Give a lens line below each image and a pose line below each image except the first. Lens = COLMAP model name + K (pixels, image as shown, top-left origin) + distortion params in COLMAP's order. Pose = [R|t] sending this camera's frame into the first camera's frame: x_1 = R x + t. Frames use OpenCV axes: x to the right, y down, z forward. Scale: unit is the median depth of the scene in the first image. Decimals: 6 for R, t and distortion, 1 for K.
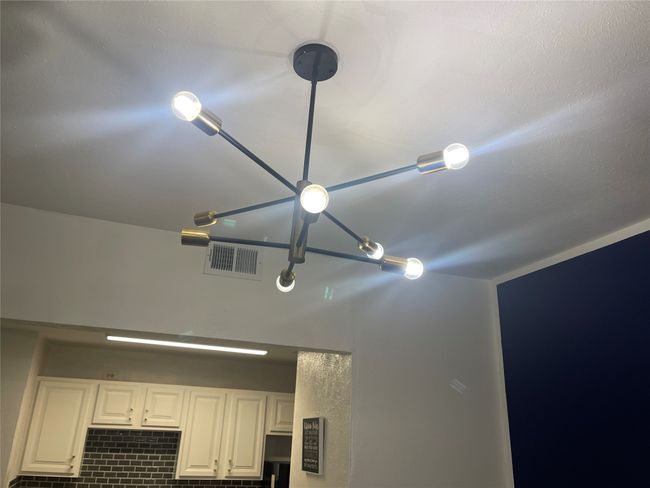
lens RADIAL K [[501.1, 0, 323.4], [0, 501.1, 246.8], [0, 0, 1]] dist [0.061511, -0.081732]
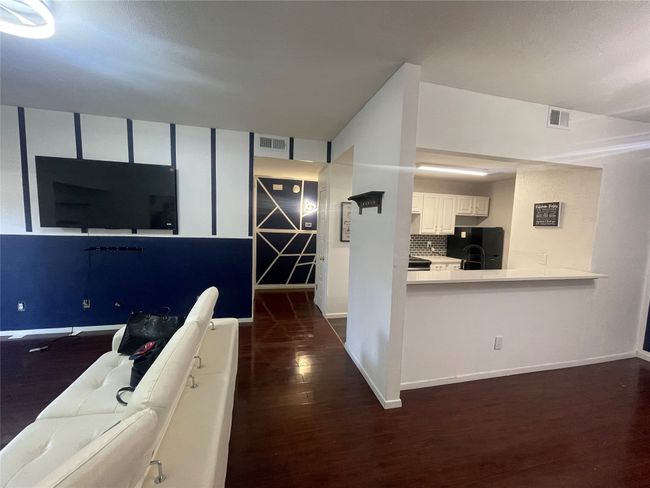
lens RADIAL K [[264.5, 0, 324.3], [0, 264.5, 246.5], [0, 0, 1]] dist [-0.000909, -0.000025]
pose [[0.995497, -0.004683, -0.094680, -0.591525], [0.044909, 0.902882, 0.427536, -0.001409], [0.083483, -0.429863, 0.899026, -0.087452]]
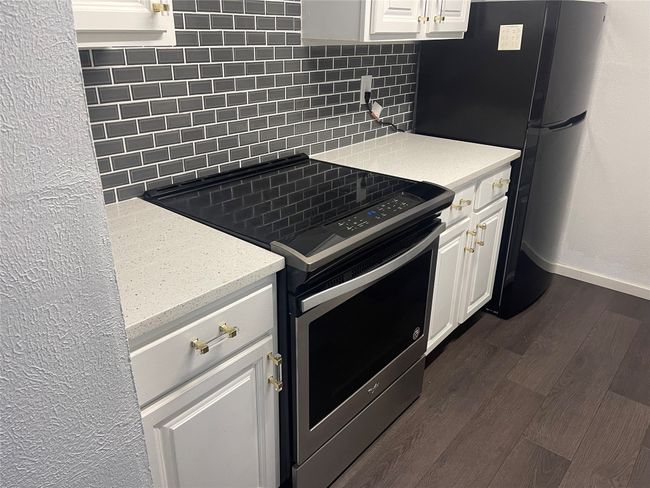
lens RADIAL K [[501.1, 0, 323.4], [0, 501.1, 246.8], [0, 0, 1]] dist [0.061511, -0.081732]
pose [[0.865538, -0.228342, 0.445763, -0.534723], [-0.154760, 0.724534, 0.671640, 0.308854], [-0.476334, -0.650316, 0.591773, 0.665137]]
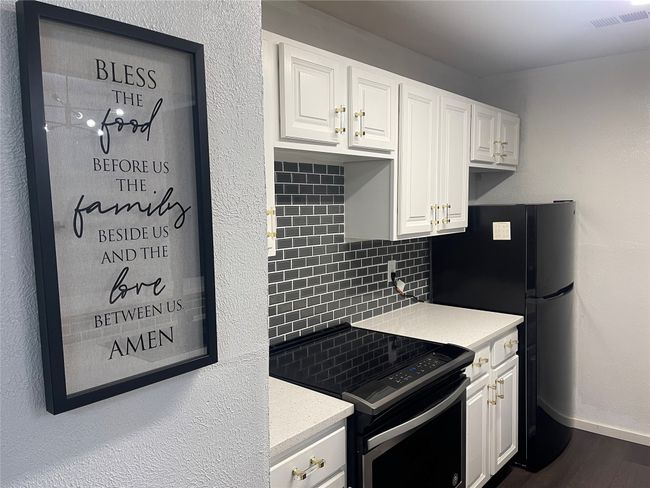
lens RADIAL K [[501.1, 0, 323.4], [0, 501.1, 246.8], [0, 0, 1]] dist [0.061511, -0.081732]
pose [[0.869020, -0.098346, 0.484905, -0.620306], [-0.125895, 0.903838, 0.408935, 0.248715], [-0.478493, -0.416420, 0.773071, 0.607537]]
